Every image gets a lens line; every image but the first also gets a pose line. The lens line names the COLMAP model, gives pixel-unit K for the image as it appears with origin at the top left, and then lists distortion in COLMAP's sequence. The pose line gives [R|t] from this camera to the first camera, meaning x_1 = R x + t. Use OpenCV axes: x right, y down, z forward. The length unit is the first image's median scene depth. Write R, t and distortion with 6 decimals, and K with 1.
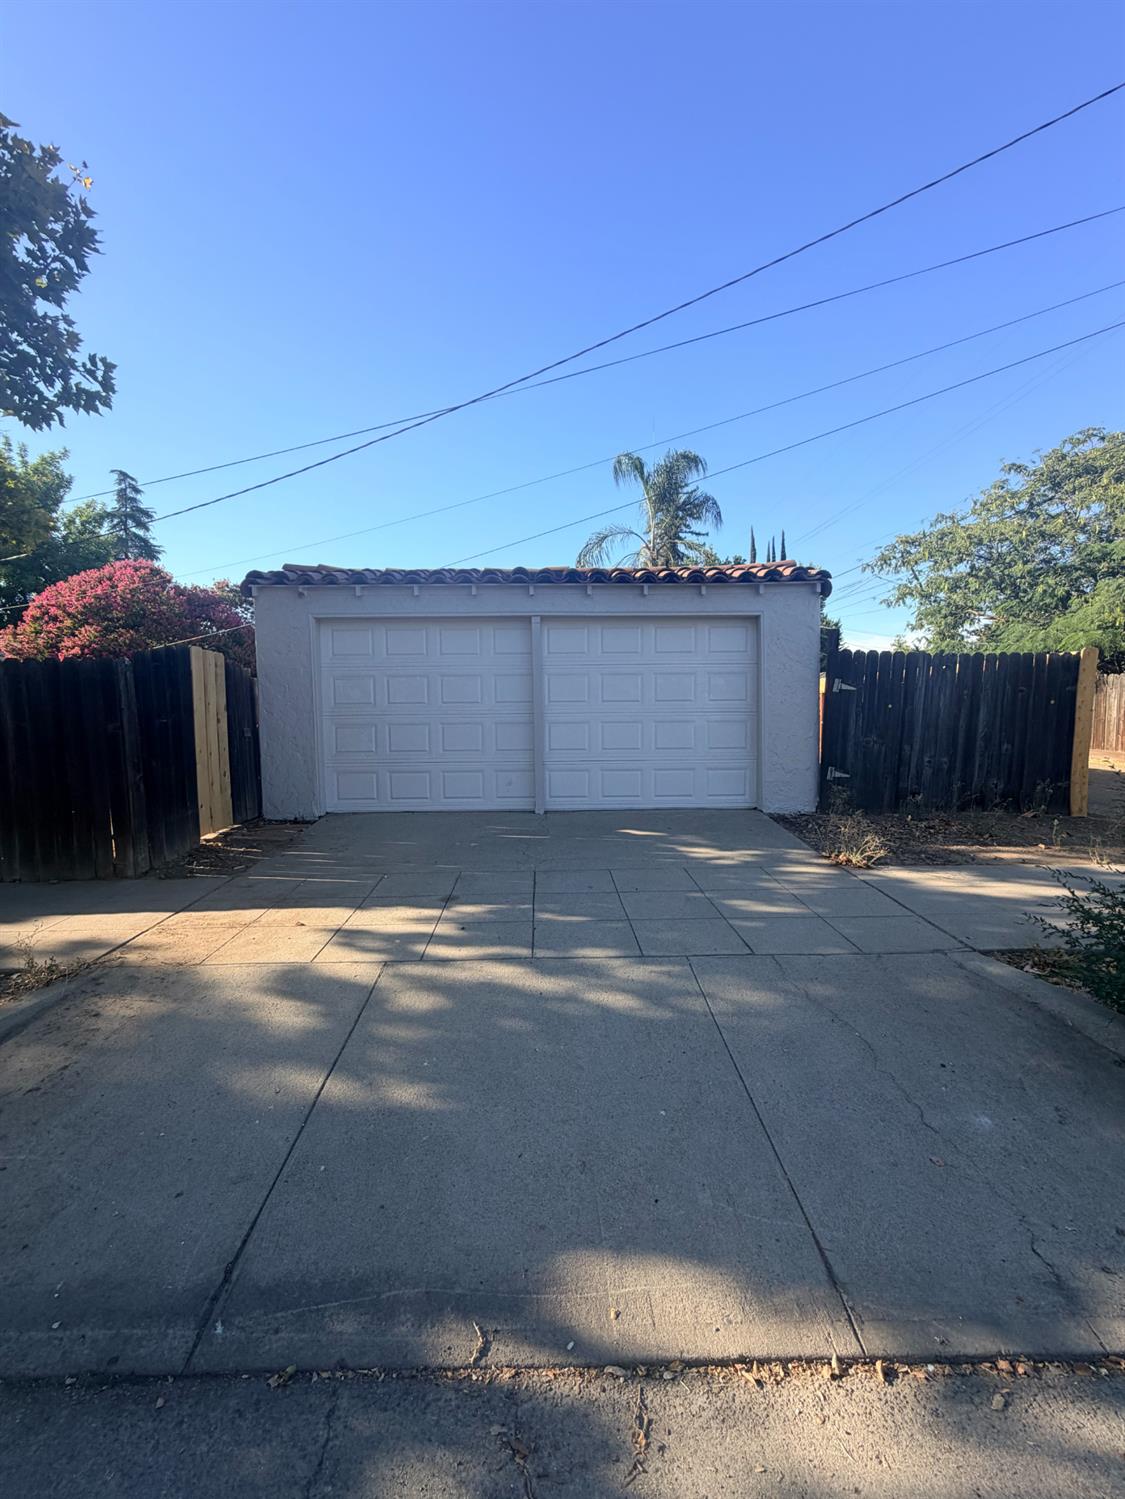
lens RADIAL K [[598.4, 0, 561.2], [0, 598.4, 743.5], [0, 0, 1]] dist [0.001496, -0.000036]
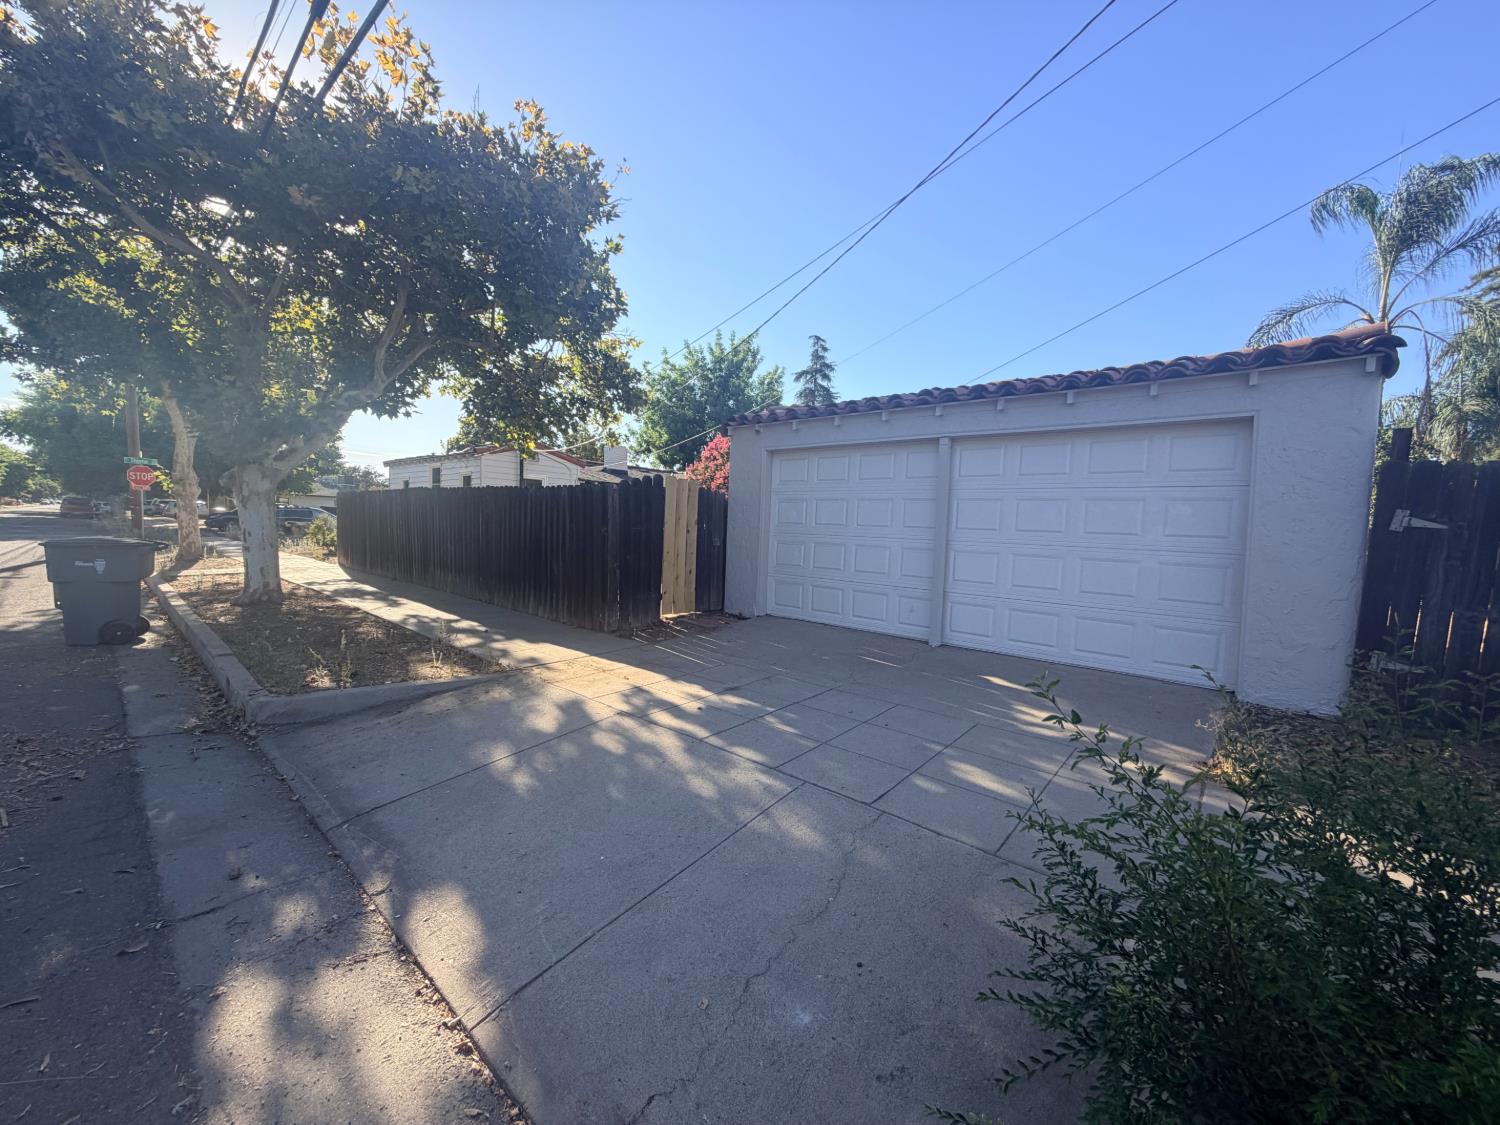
lens RADIAL K [[598.8, 0, 747.4], [0, 598.8, 569.5], [0, 0, 1]] dist [0.001496, -0.000036]
pose [[0.733084, 0.087289, -0.674514, 0.615191], [-0.089147, 0.995506, 0.031941, -0.011877], [0.674271, 0.036716, 0.737571, 0.156967]]
